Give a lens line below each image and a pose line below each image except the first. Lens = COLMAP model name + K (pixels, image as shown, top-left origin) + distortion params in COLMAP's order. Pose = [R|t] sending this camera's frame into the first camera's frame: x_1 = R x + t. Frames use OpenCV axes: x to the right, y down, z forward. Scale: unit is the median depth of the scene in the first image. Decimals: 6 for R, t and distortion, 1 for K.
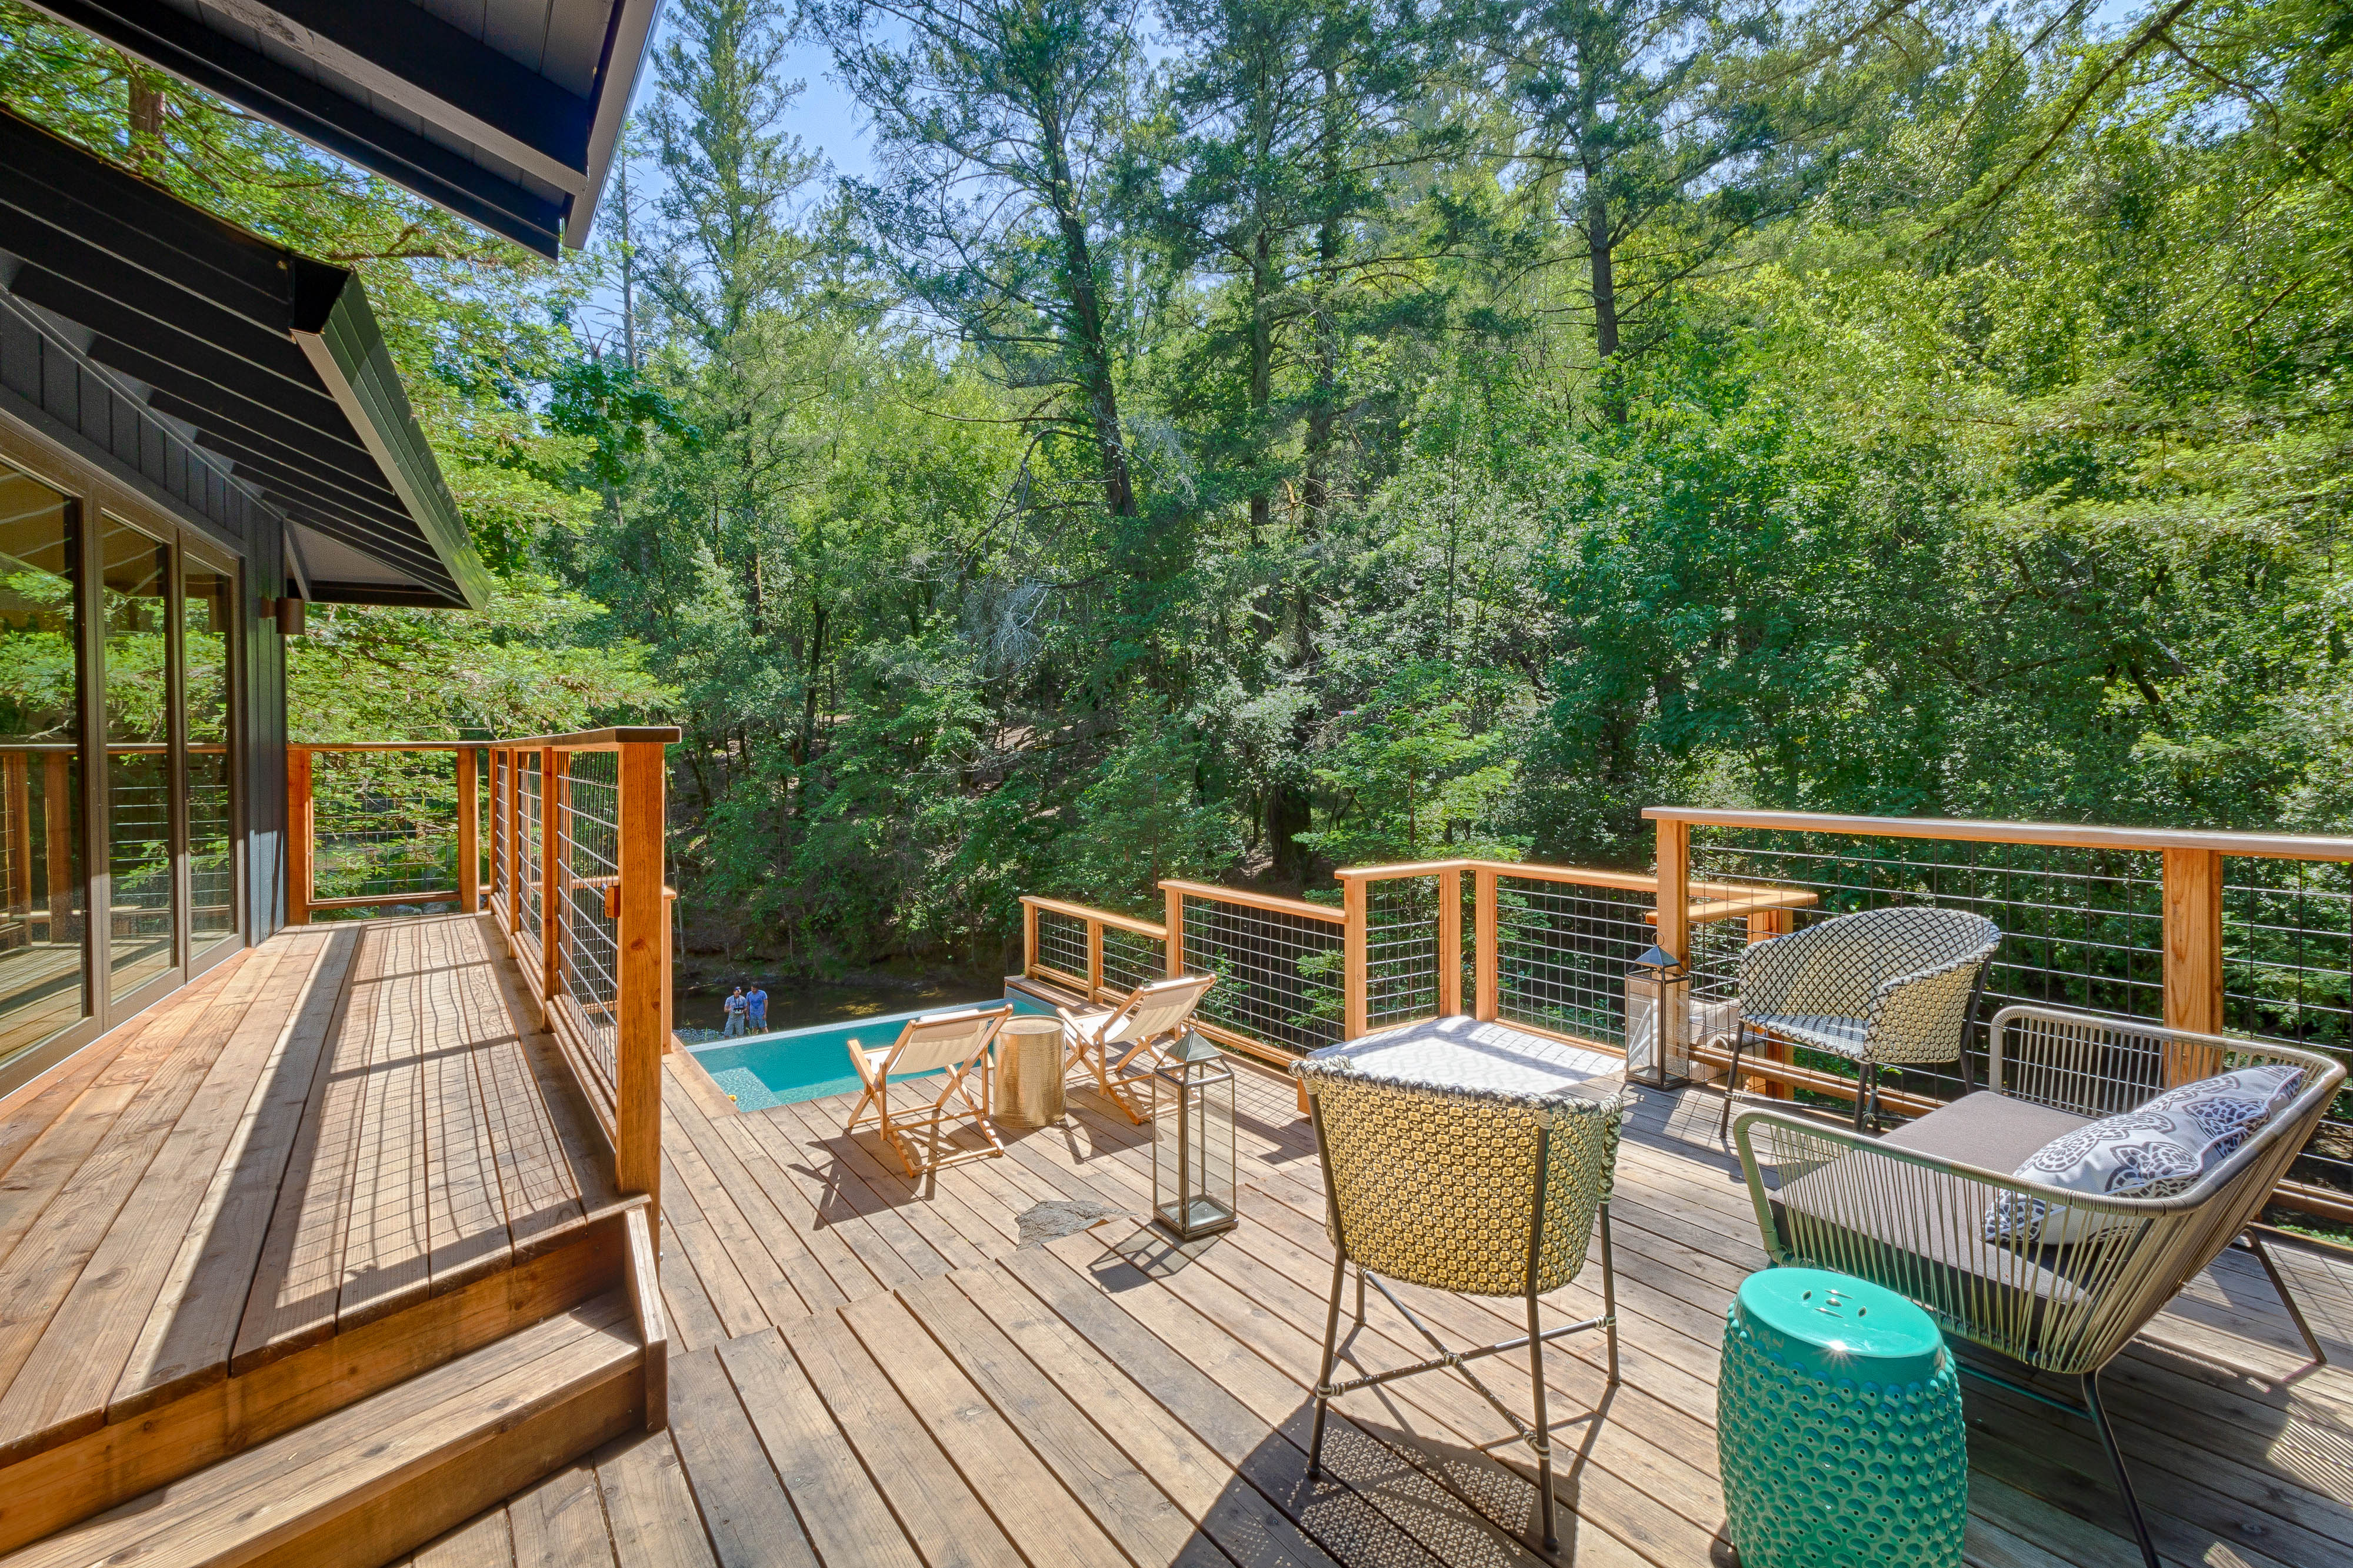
lens RADIAL K [[1090.8, 0, 1176.5], [0, 1090.8, 784.0], [0, 0, 1]] dist [0.001174, -0.000543]
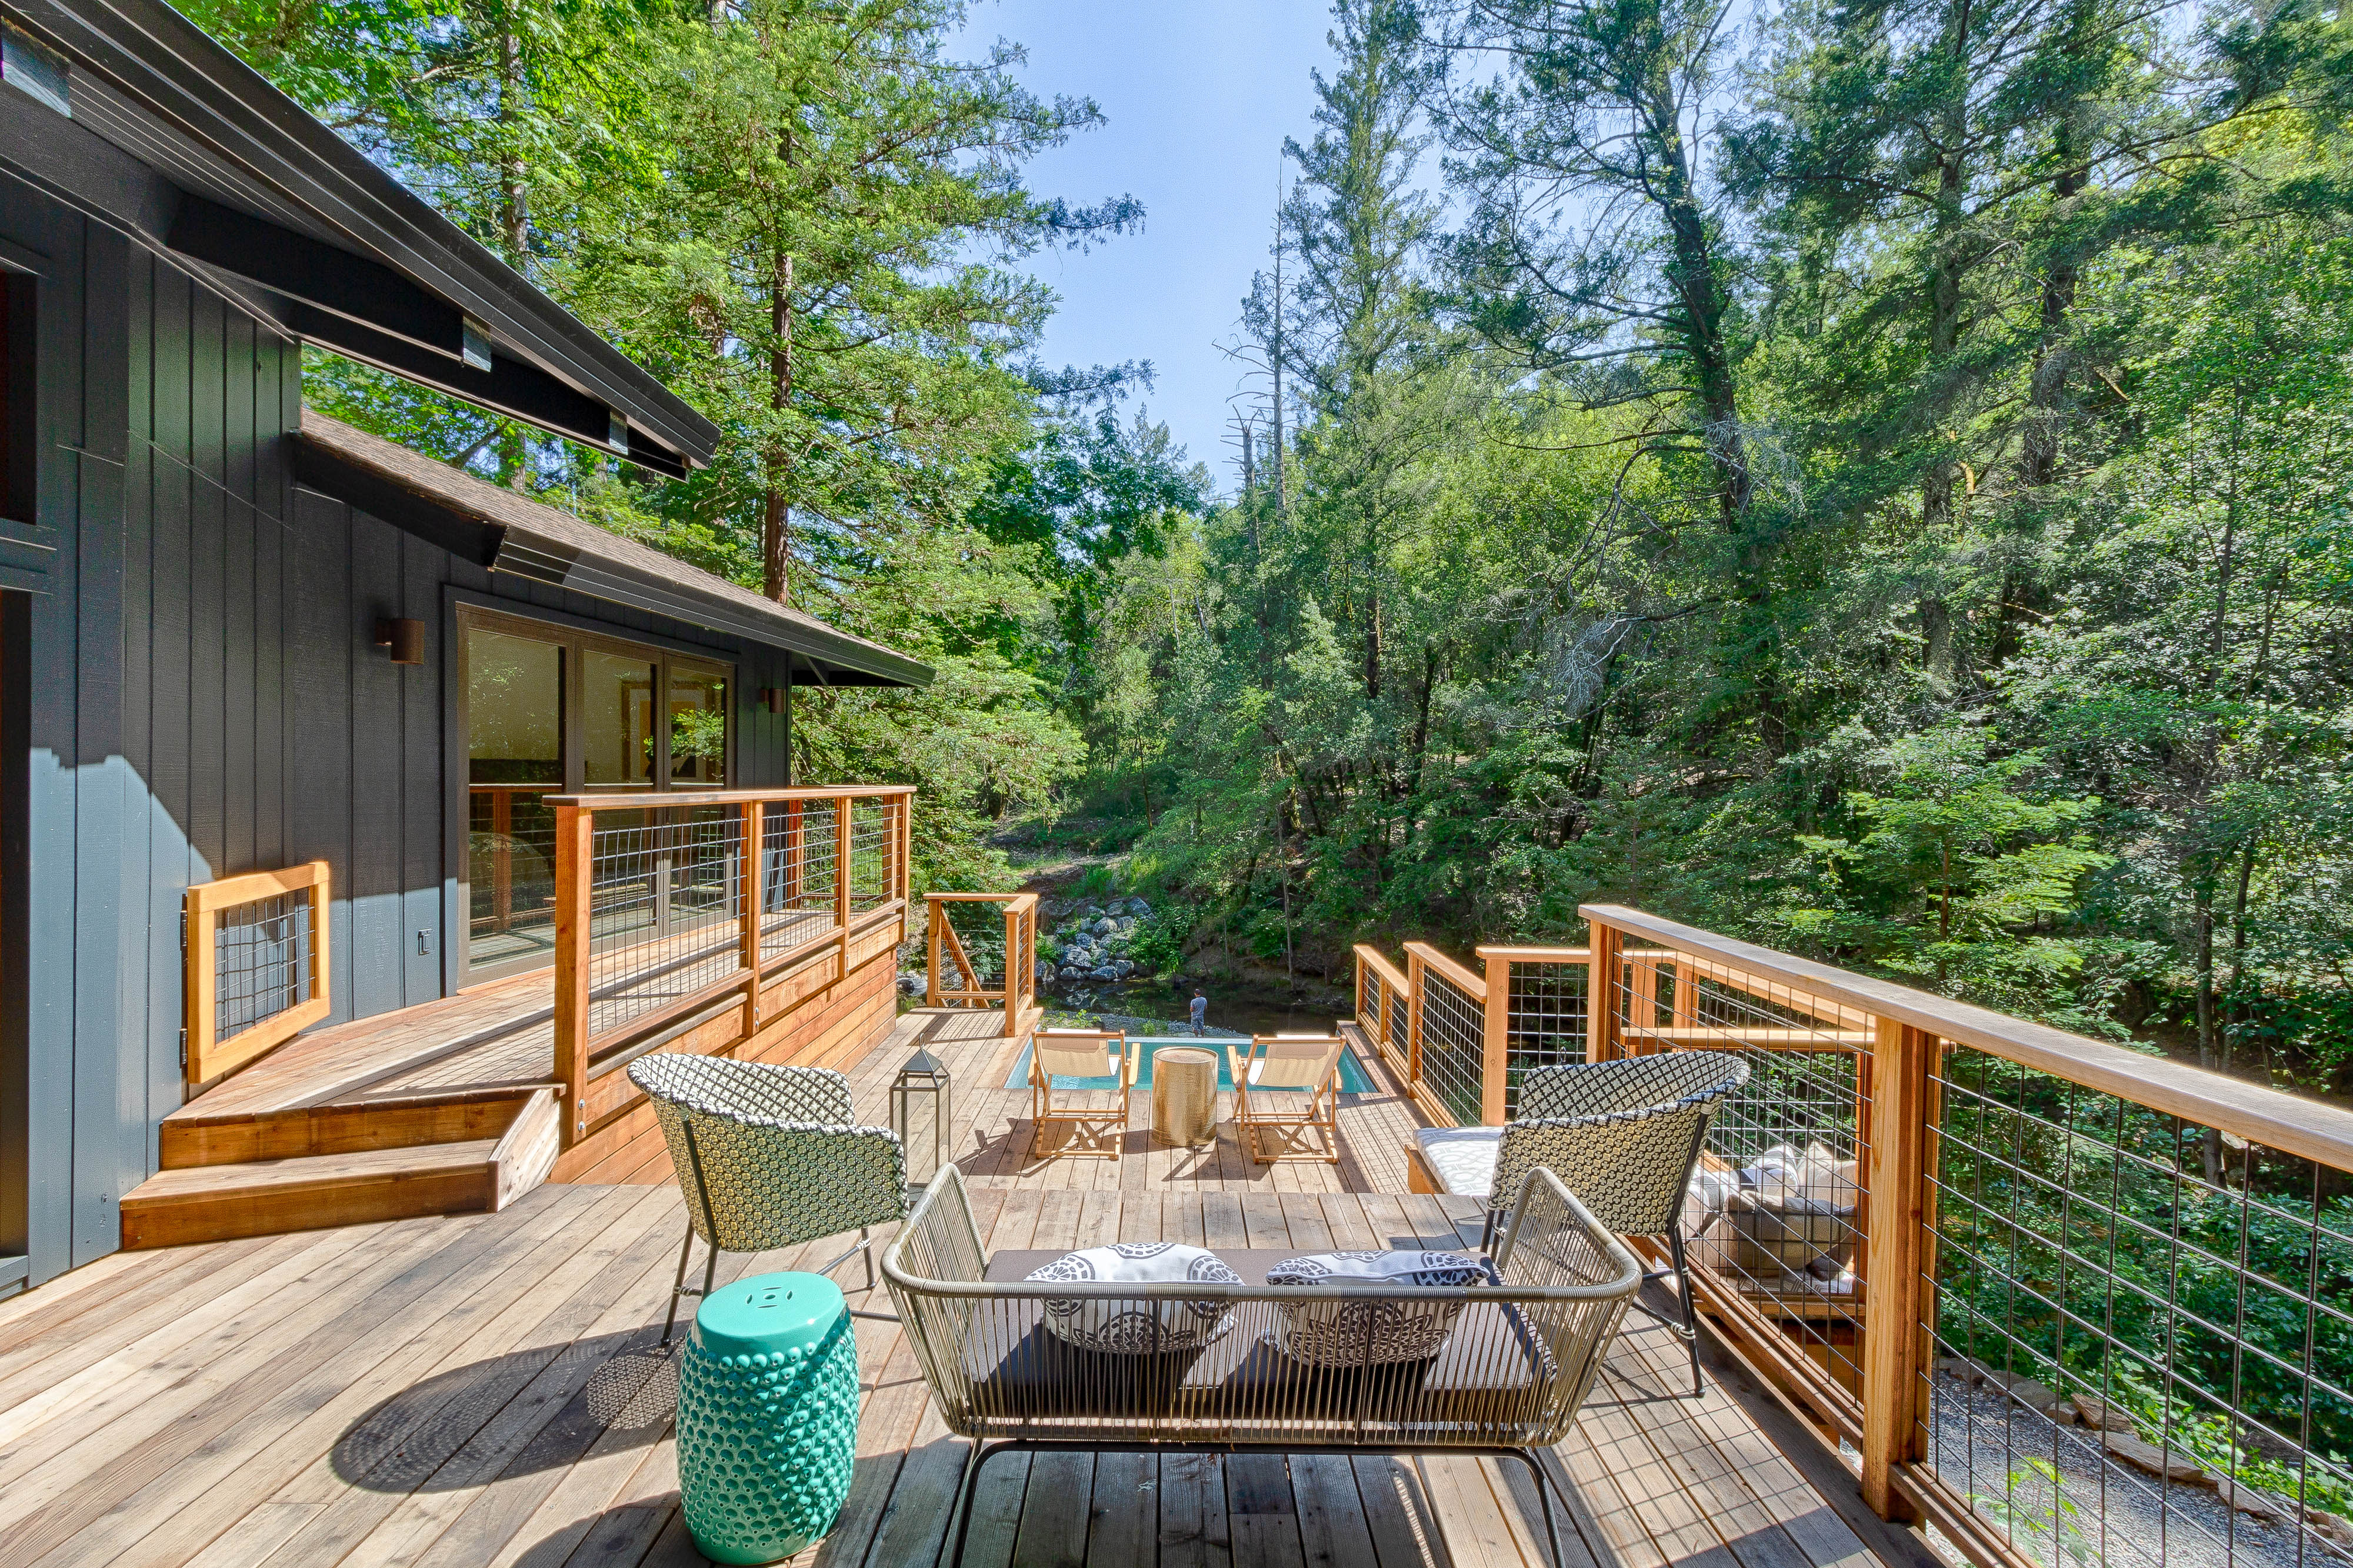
lens RADIAL K [[1126.6, 0, 1191.6], [0, 1126.6, 814.9], [0, 0, 1]] dist [0.017671, 0.000011]
pose [[0.828820, 0.039275, -0.558135, 0.102822], [-0.044194, 0.999012, 0.004671, -0.005513], [0.557767, 0.020795, 0.829737, 0.010124]]
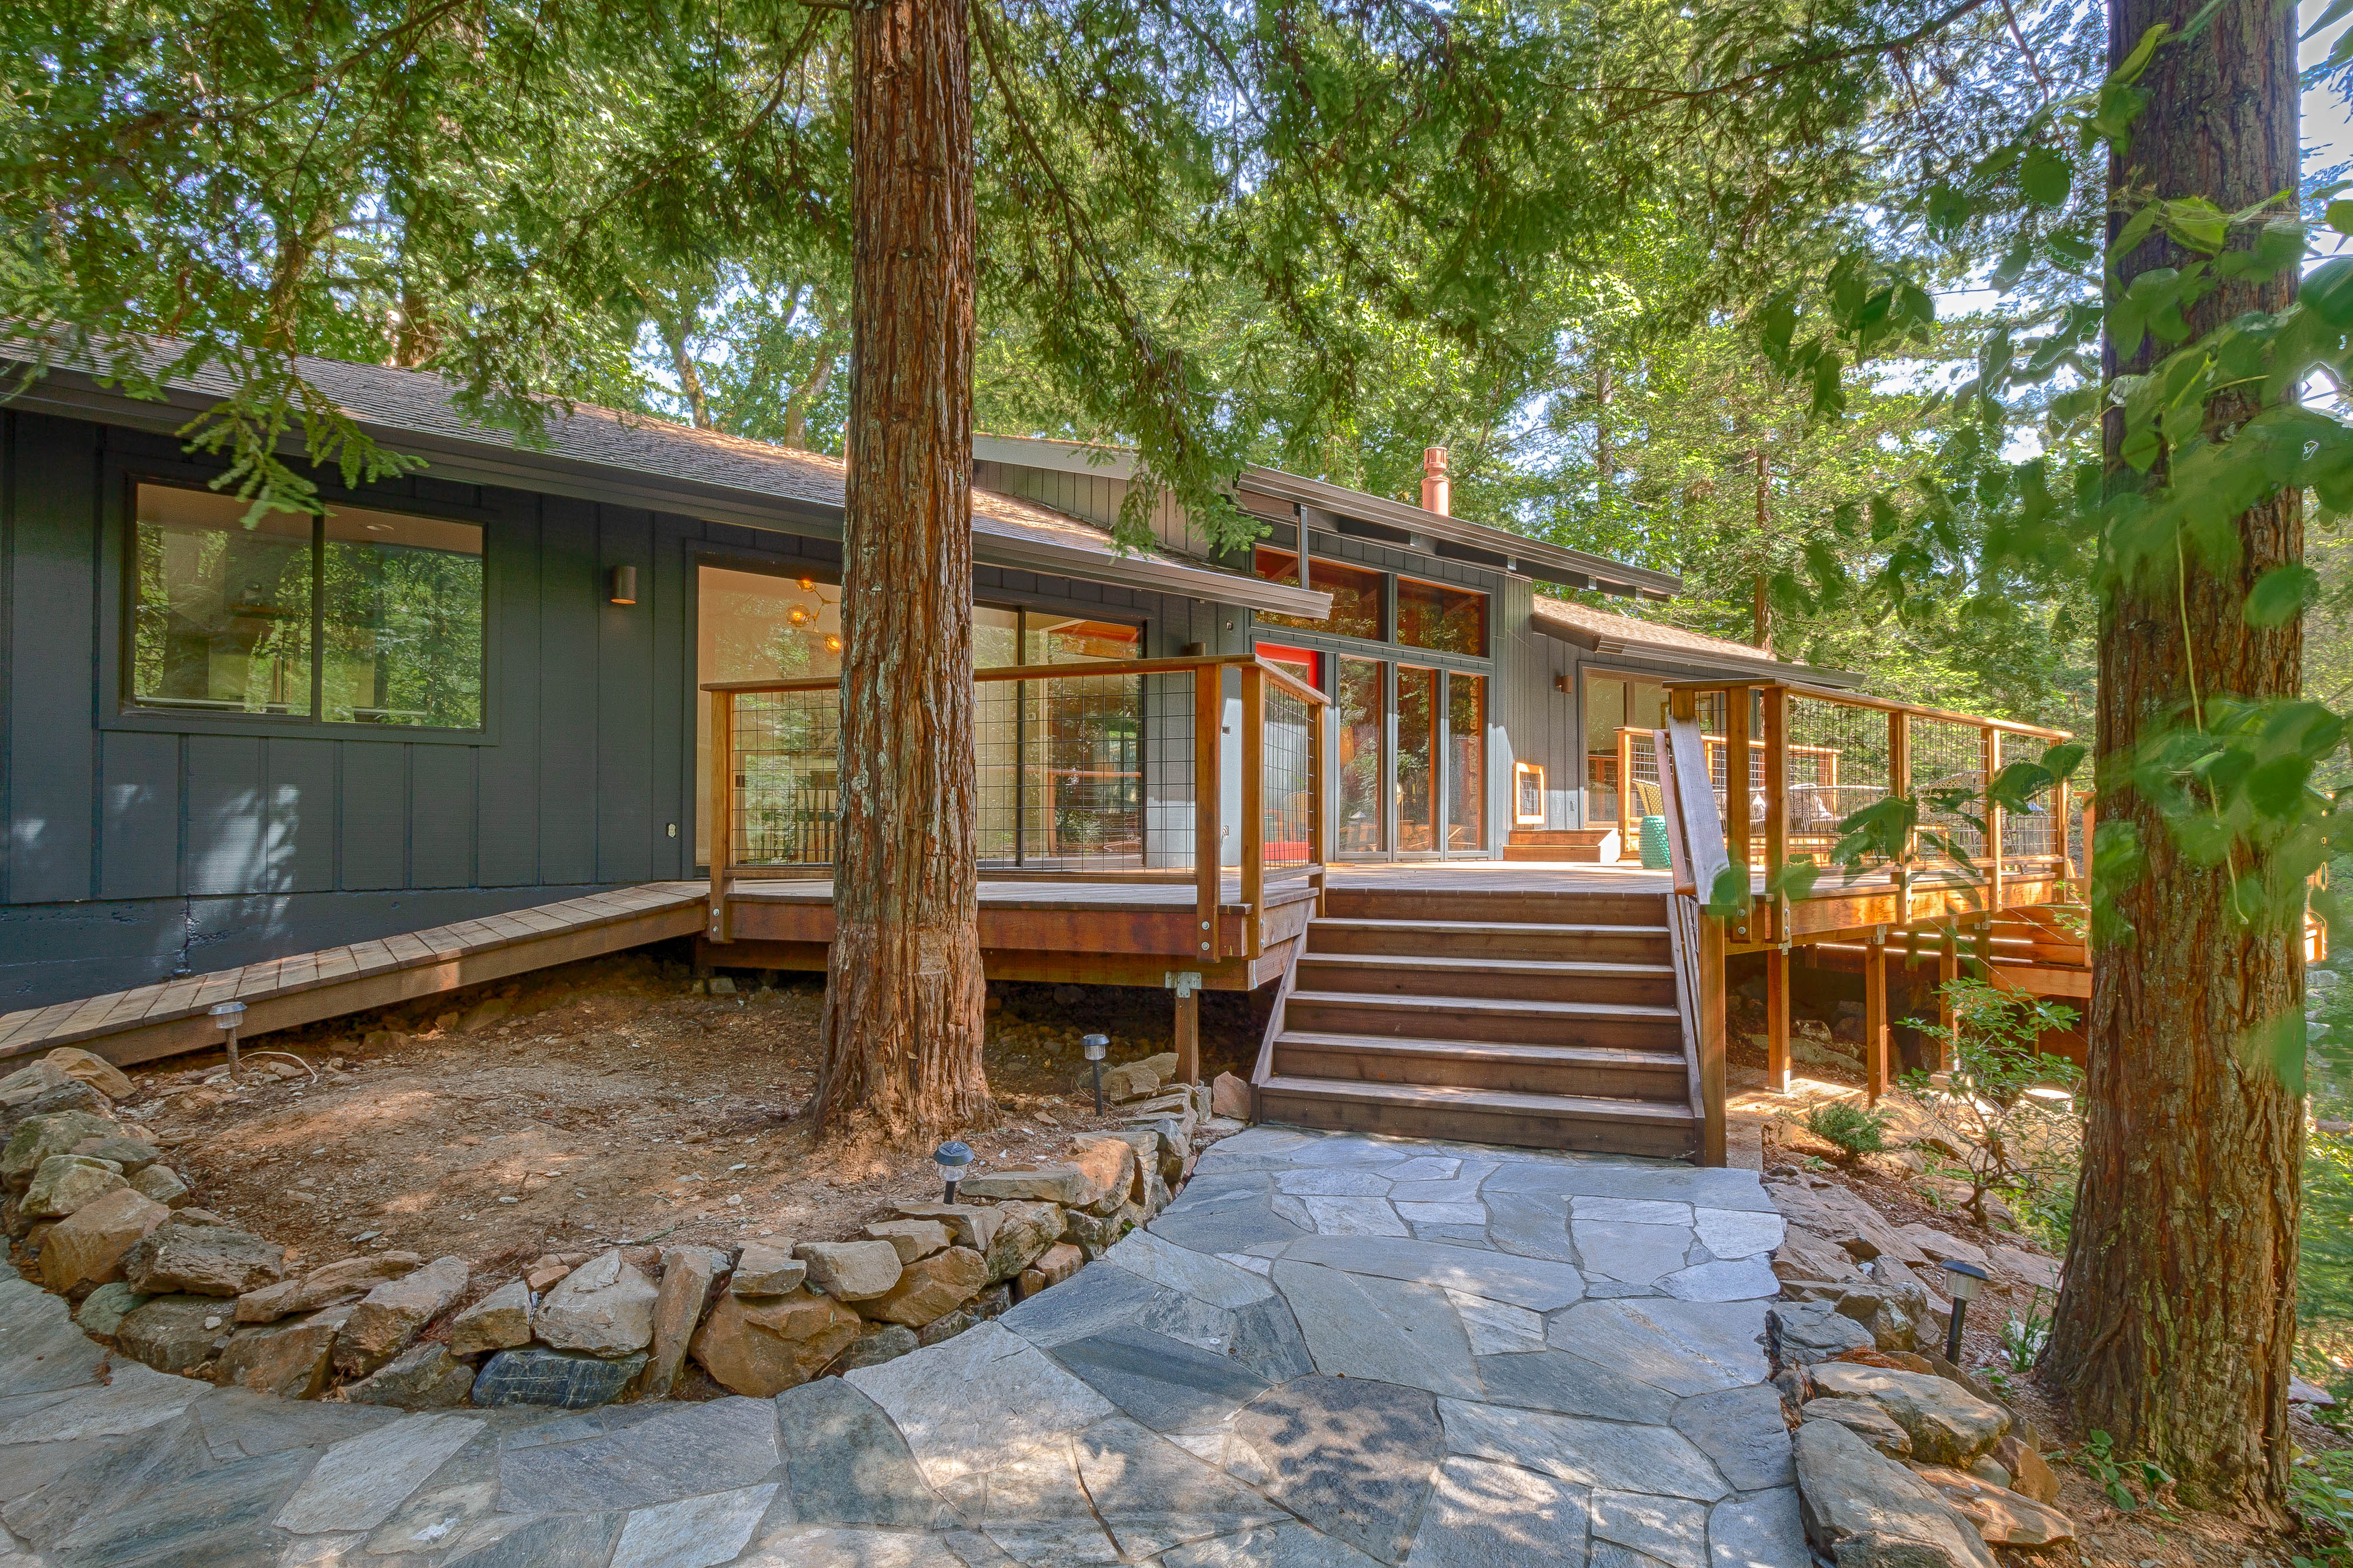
lens RADIAL K [[1126.6, 0, 1191.6], [0, 1126.6, 814.9], [0, 0, 1]] dist [0.017671, 0.000011]
pose [[0.081935, -0.010039, -0.996587, 0.375779], [-0.031590, 0.999421, -0.012664, 0.042399], [0.996137, 0.032520, 0.081571, -0.112955]]
